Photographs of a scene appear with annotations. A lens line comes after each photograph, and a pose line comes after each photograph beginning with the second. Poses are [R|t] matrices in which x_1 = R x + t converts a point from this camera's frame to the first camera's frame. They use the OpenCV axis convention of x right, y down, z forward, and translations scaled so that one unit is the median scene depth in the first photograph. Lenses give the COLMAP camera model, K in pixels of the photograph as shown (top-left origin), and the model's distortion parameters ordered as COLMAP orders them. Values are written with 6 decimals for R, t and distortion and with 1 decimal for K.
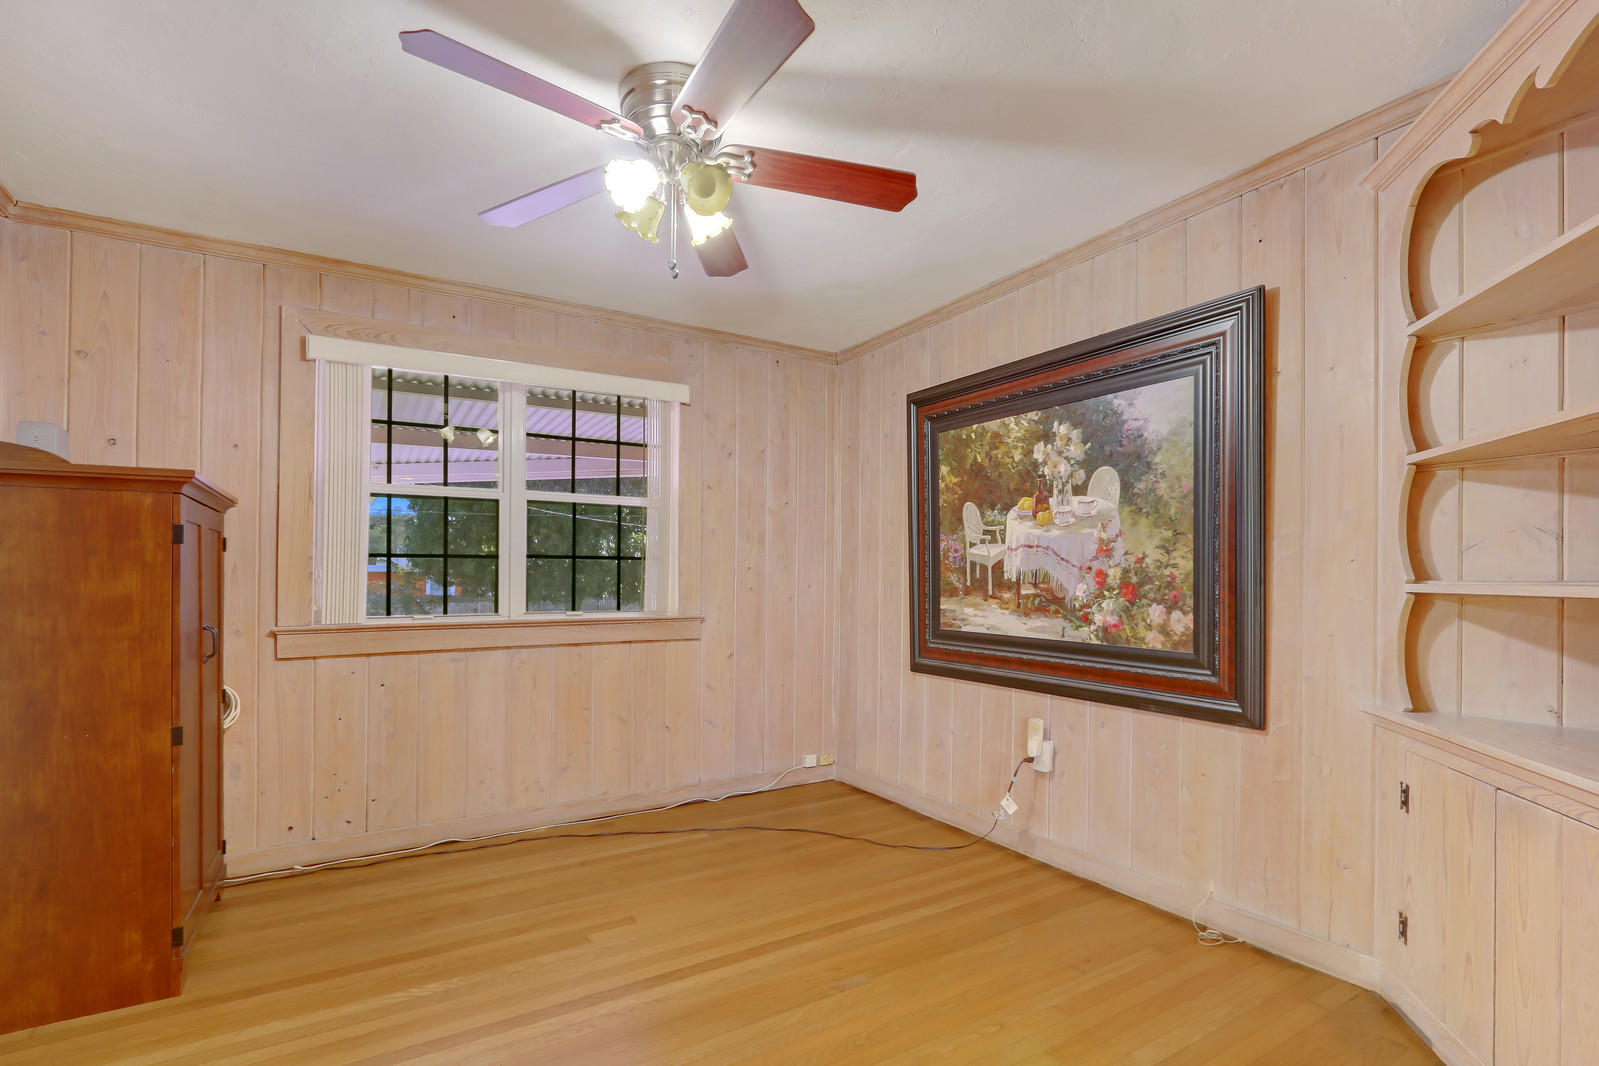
lens RADIAL K [[768.1, 0, 798.3], [0, 768.1, 565.6], [0, 0, 1]] dist [-0.003447, -0.000274]
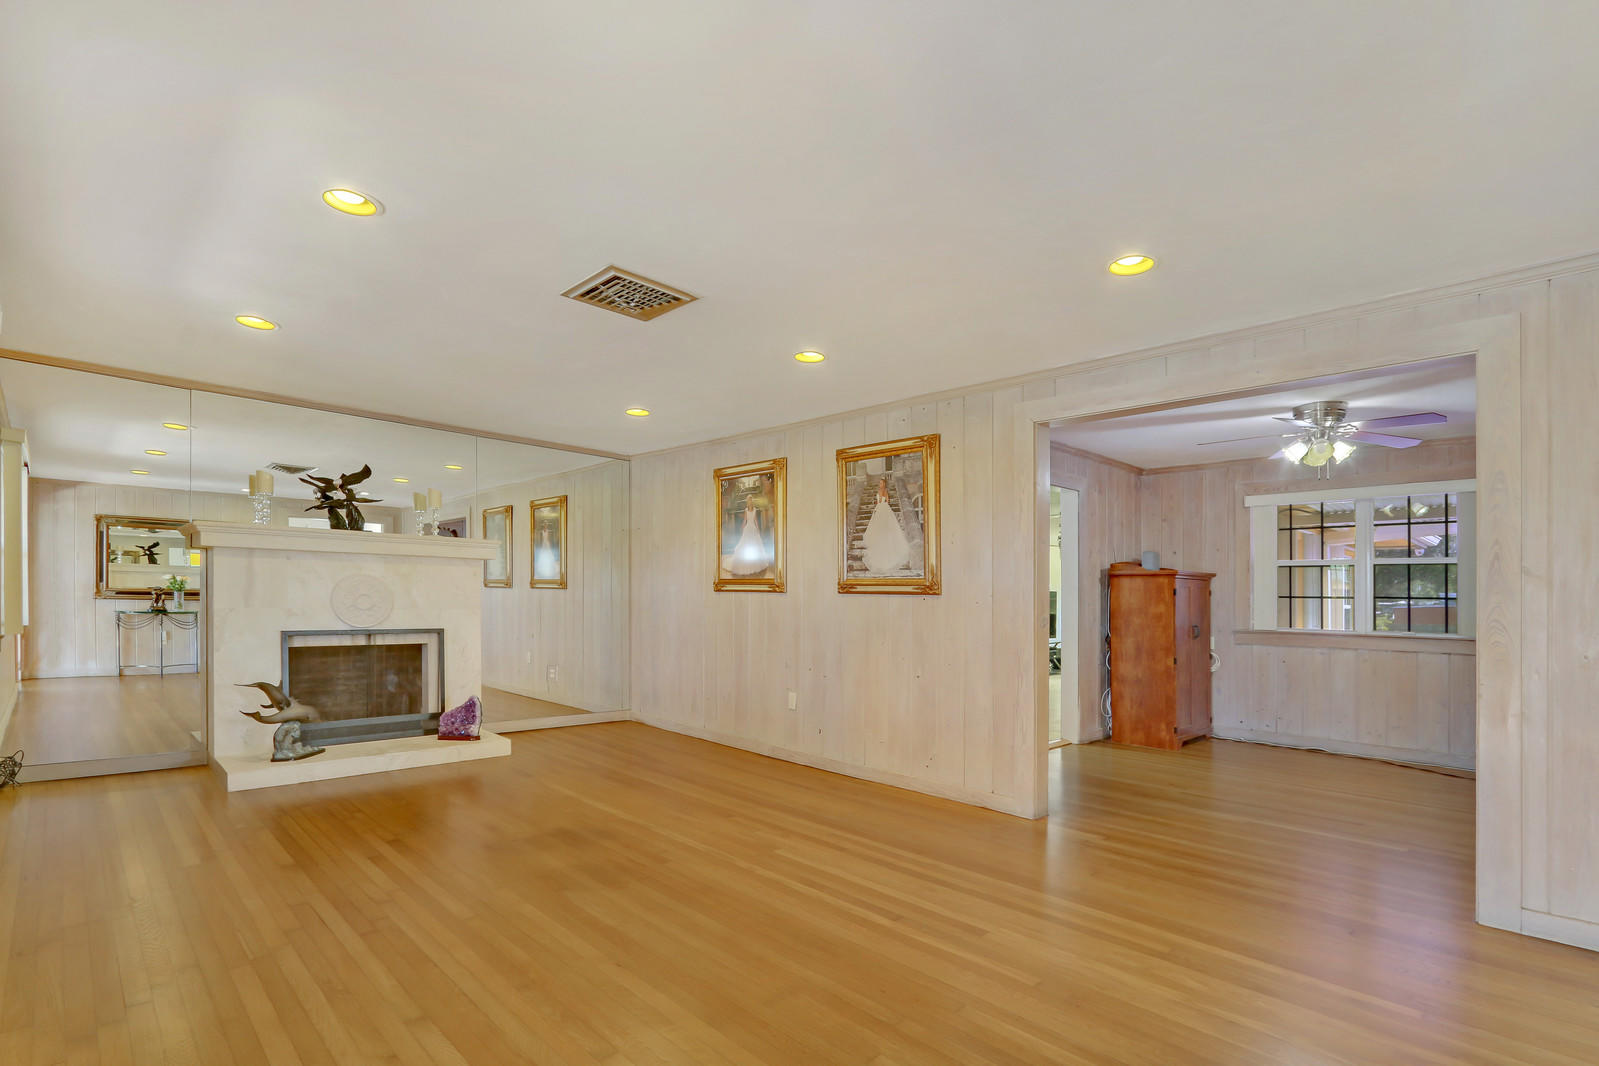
lens RADIAL K [[748.3, 0, 800.3], [0, 748.3, 590.2], [0, 0, 1]] dist [-0.001067, -0.000009]
pose [[0.250662, -0.004695, -0.968063, 1.160396], [-0.000642, 0.999987, -0.005017, -0.023677], [0.968075, 0.001879, 0.250655, -0.799843]]
